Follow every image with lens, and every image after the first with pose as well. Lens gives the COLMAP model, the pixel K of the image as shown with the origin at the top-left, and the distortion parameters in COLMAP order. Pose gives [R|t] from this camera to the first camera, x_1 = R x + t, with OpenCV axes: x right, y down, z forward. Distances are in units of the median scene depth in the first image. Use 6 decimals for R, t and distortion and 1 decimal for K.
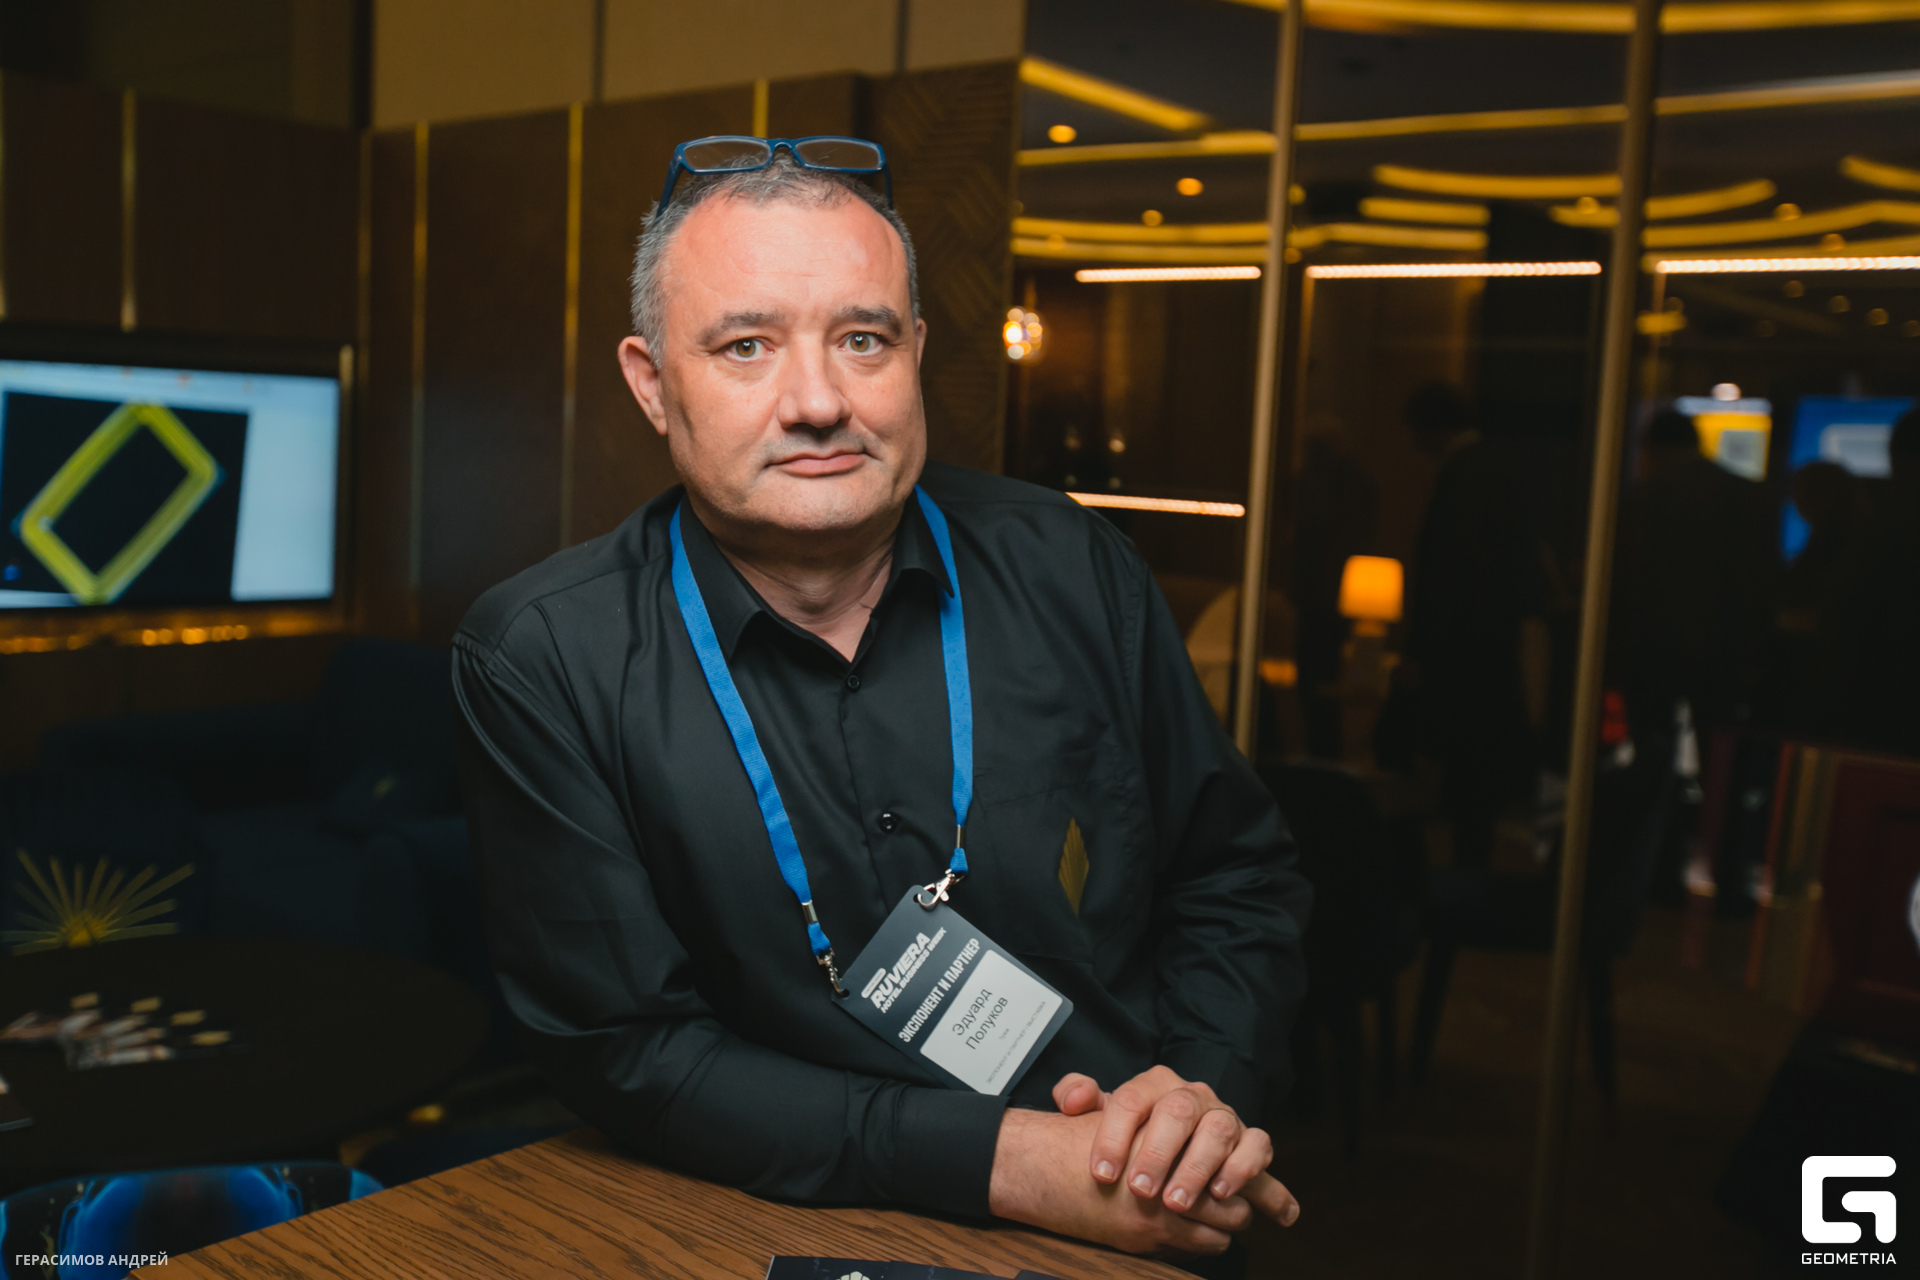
lens RADIAL K [[1843.5, 0, 975.1], [0, 1843.5, 613.4], [0, 0, 1]] dist [-0.008069, 0.000000]
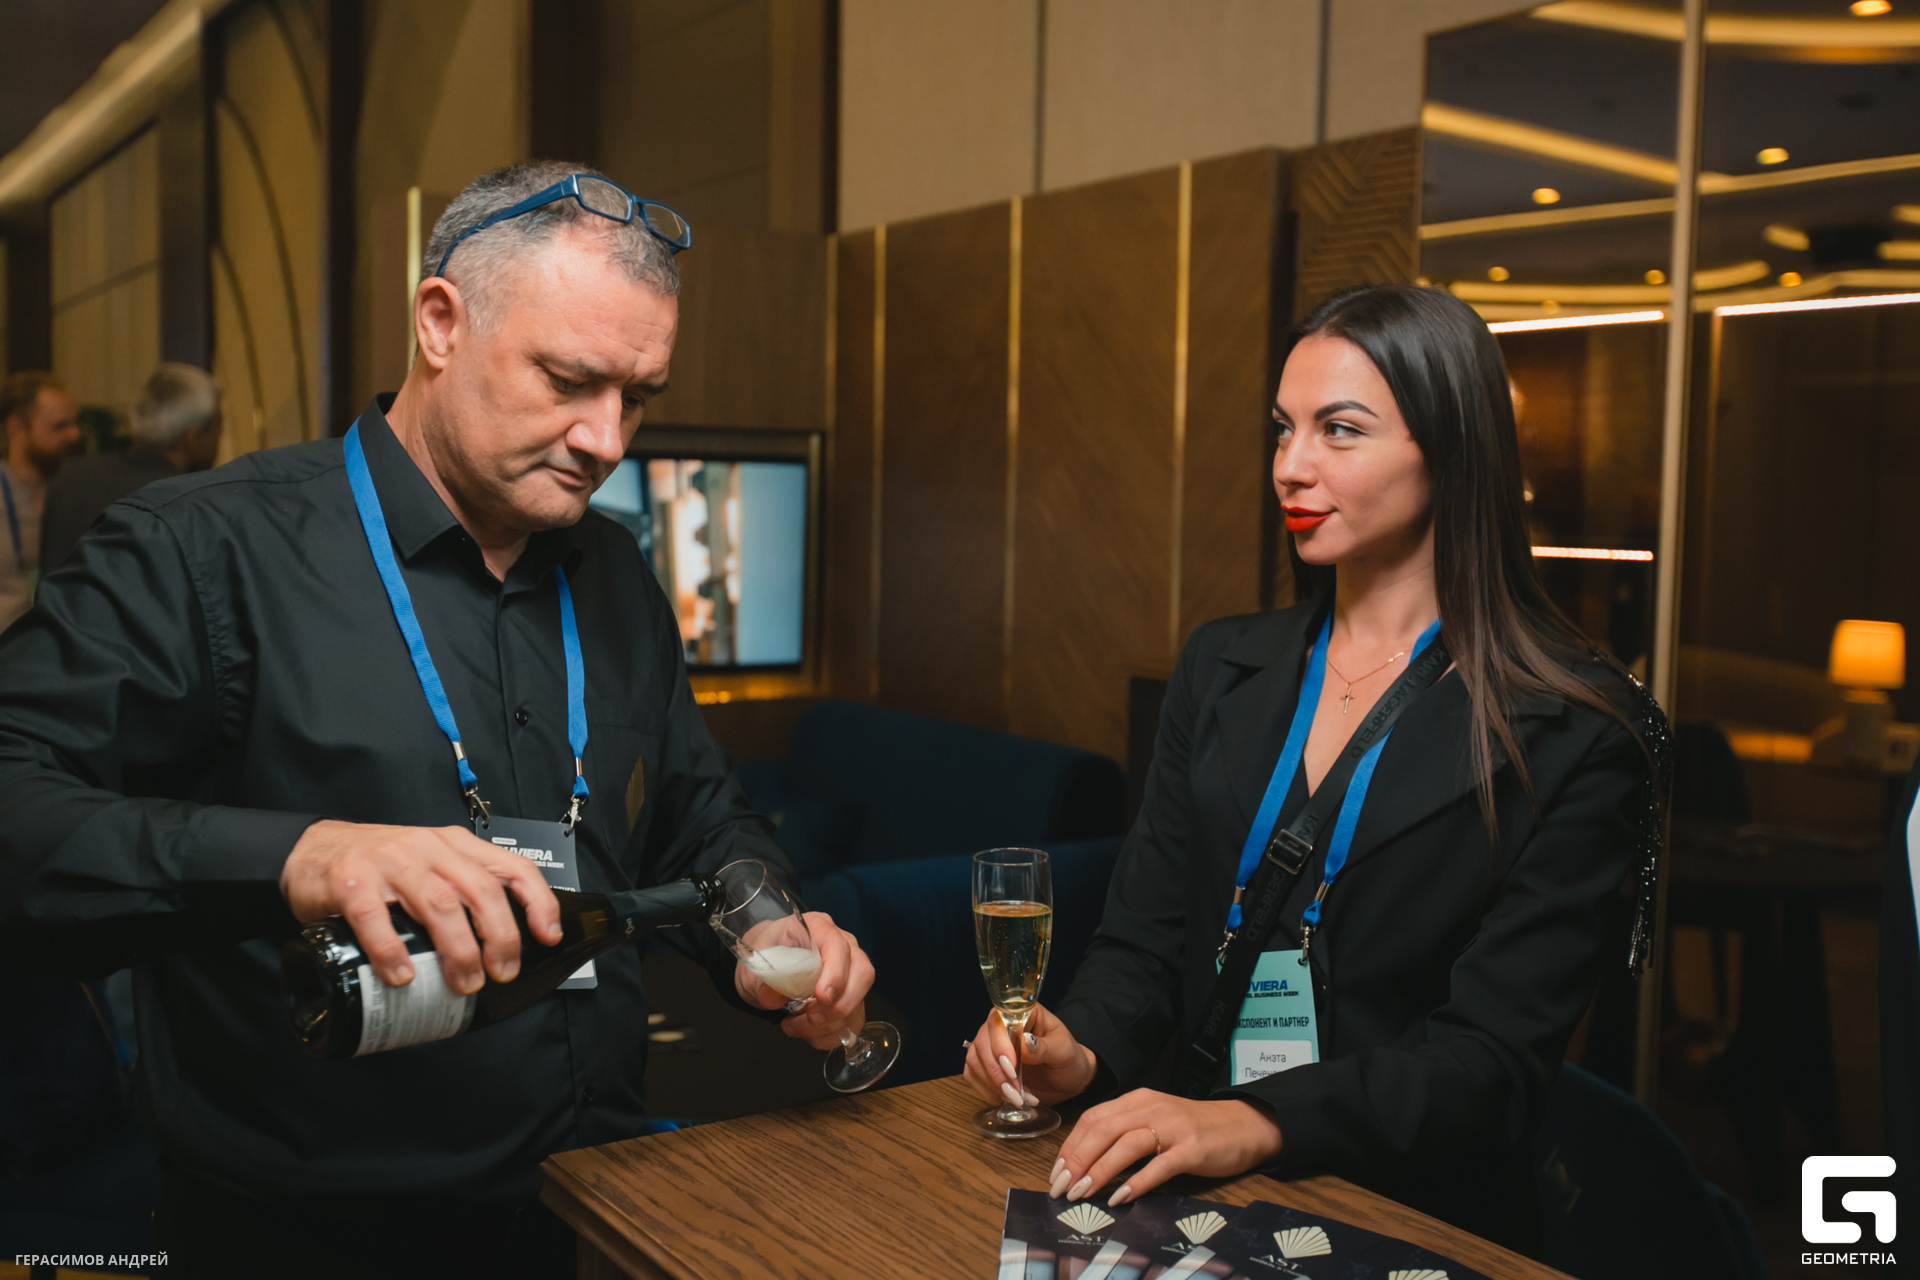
lens RADIAL K [[1843.5, 0, 967.5], [0, 1843.5, 626.9], [0, 0, 1]] dist [-0.008069, 0.000000]
pose [[0.966207, -0.011784, -0.257497, 0.044288], [0.002204, 0.999296, -0.037461, 0.018209], [0.257757, 0.035627, 0.965553, -0.041915]]
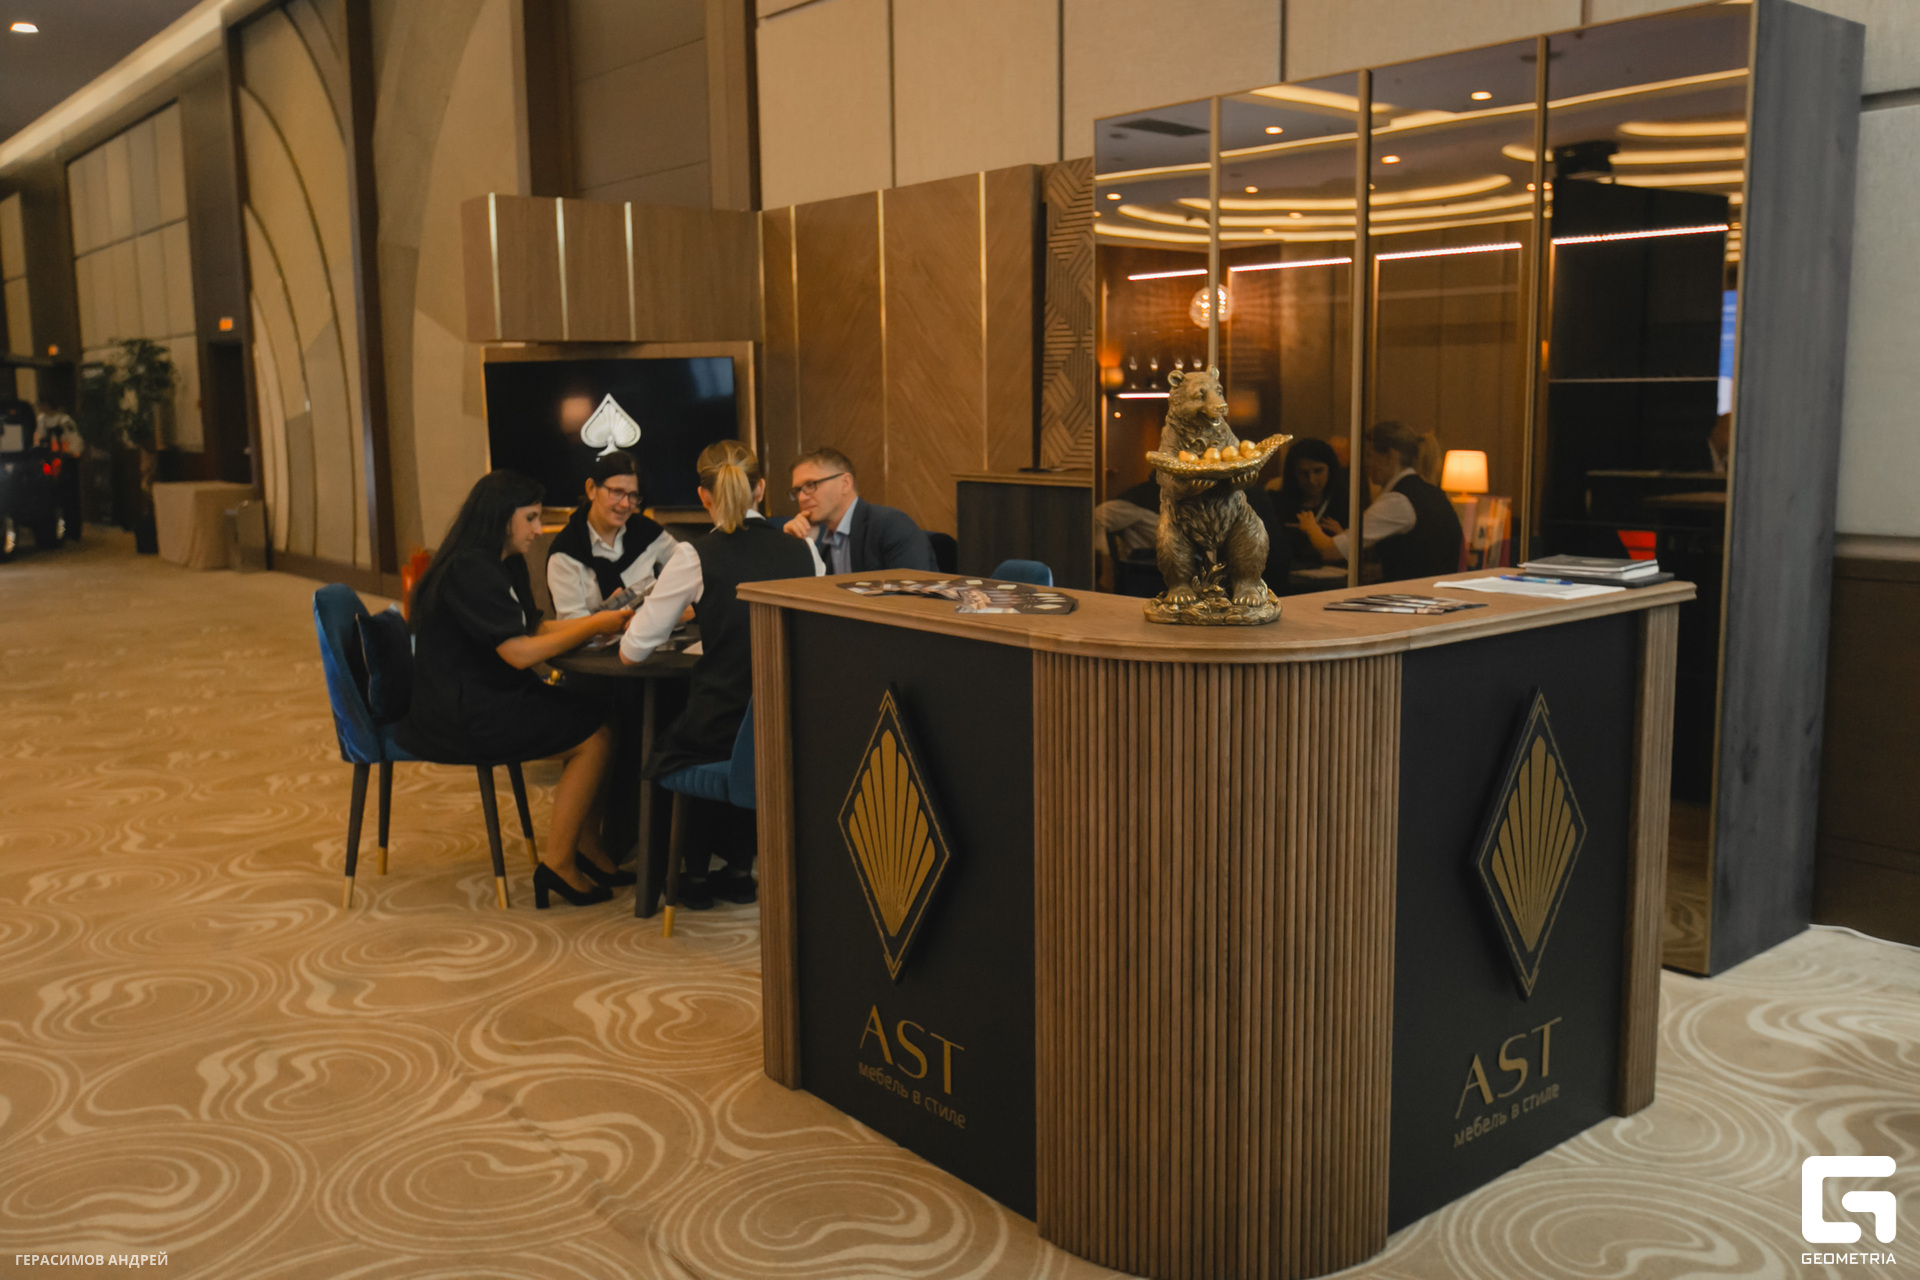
lens RADIAL K [[1641.2, 0, 972.7], [0, 1641.2, 625.9], [0, 0, 1]] dist [0.015174, -0.017963]
pose [[0.980999, -0.035729, -0.190694, 0.226208], [0.043153, 0.998458, 0.034921, 0.118886], [0.189152, -0.042487, 0.981028, -0.773597]]
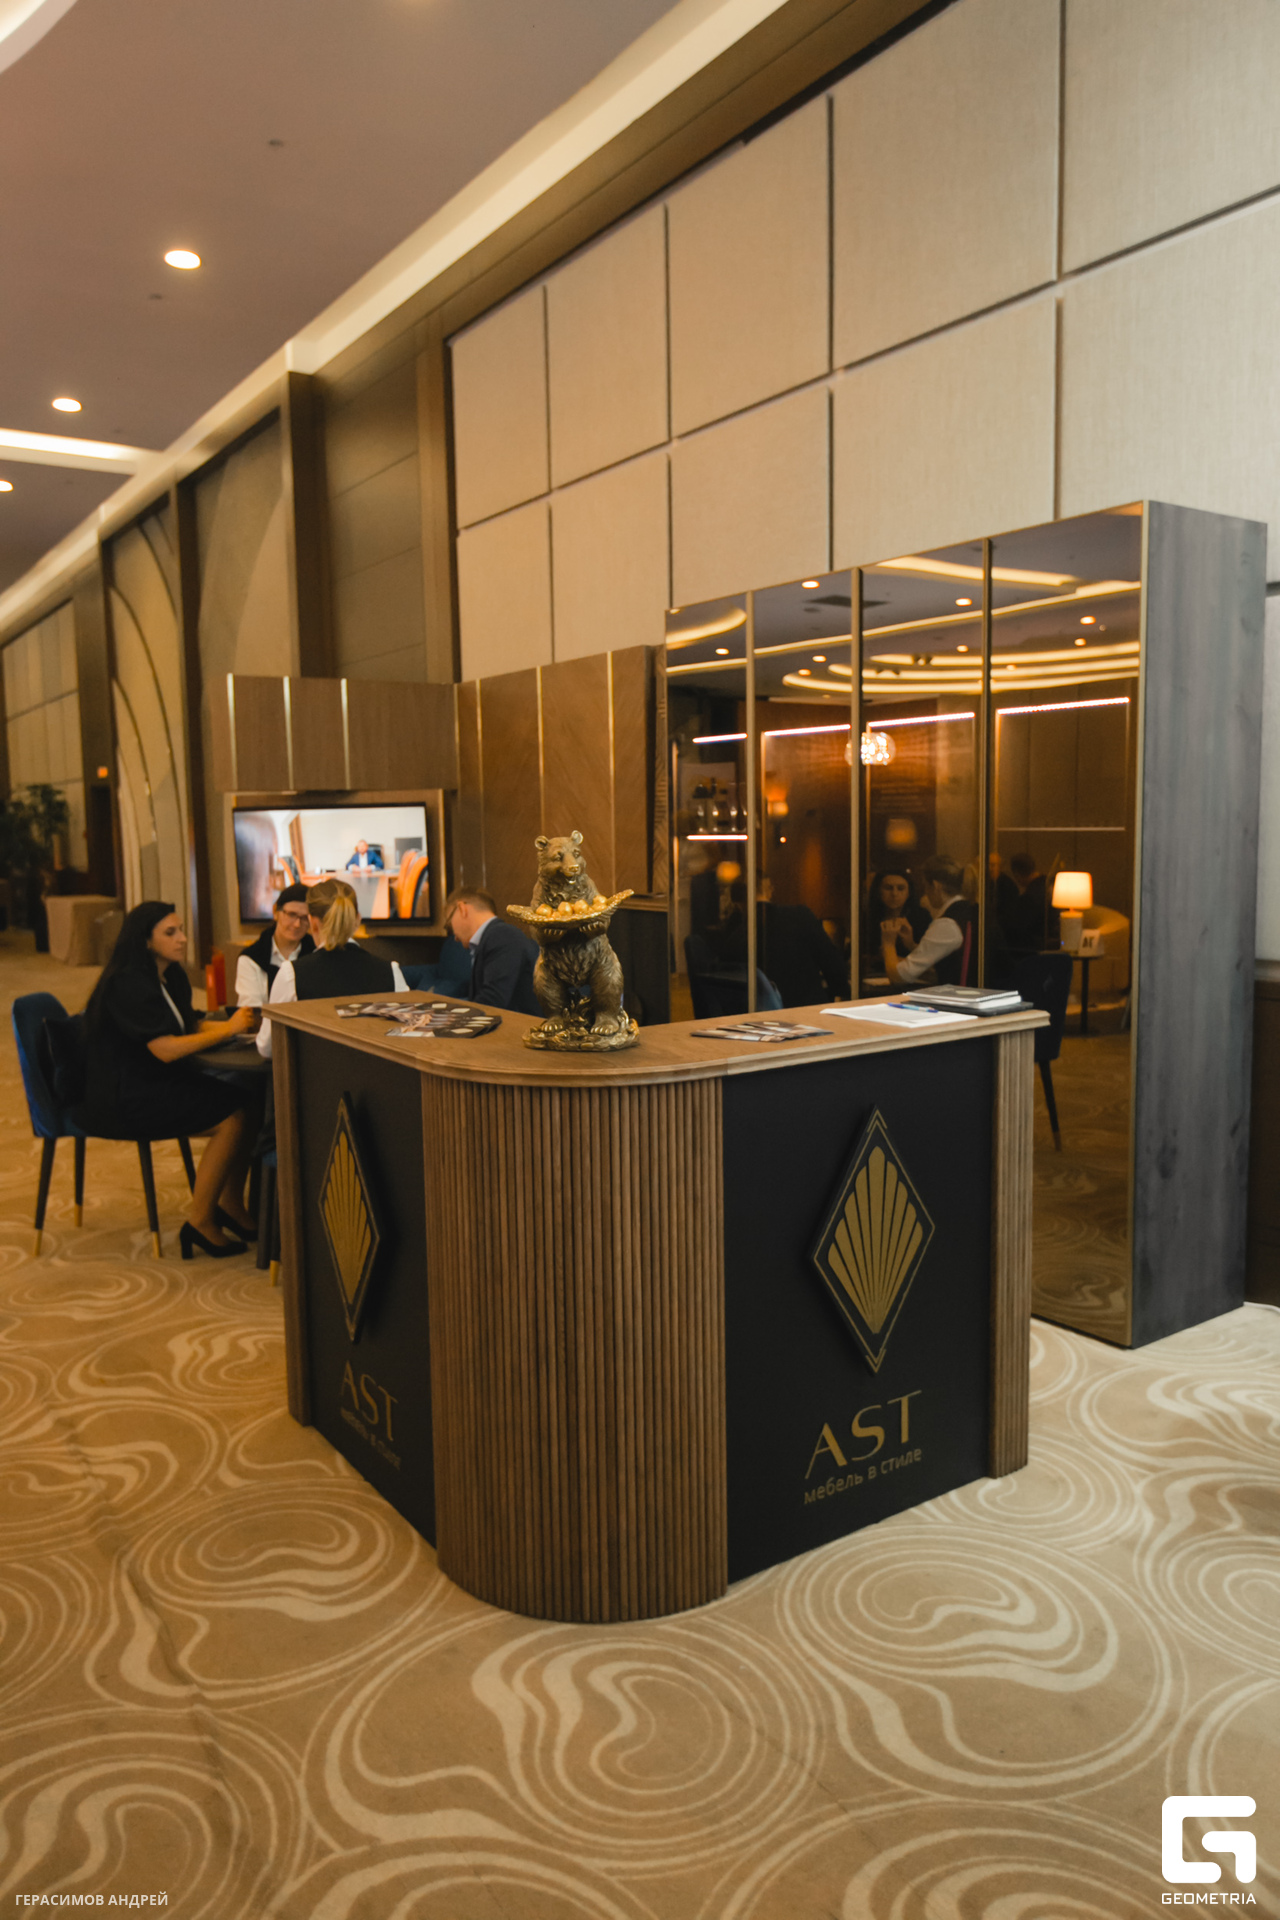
lens RADIAL K [[1345.0, 0, 629.6], [0, 1345.0, 950.9], [0, 0, 1]] dist [0.007876, 0.001311]
pose [[0.959238, -0.040366, -0.279702, 0.475078], [0.039311, 0.999183, -0.009382, 0.099649], [0.279852, -0.001996, 0.960041, -0.688479]]
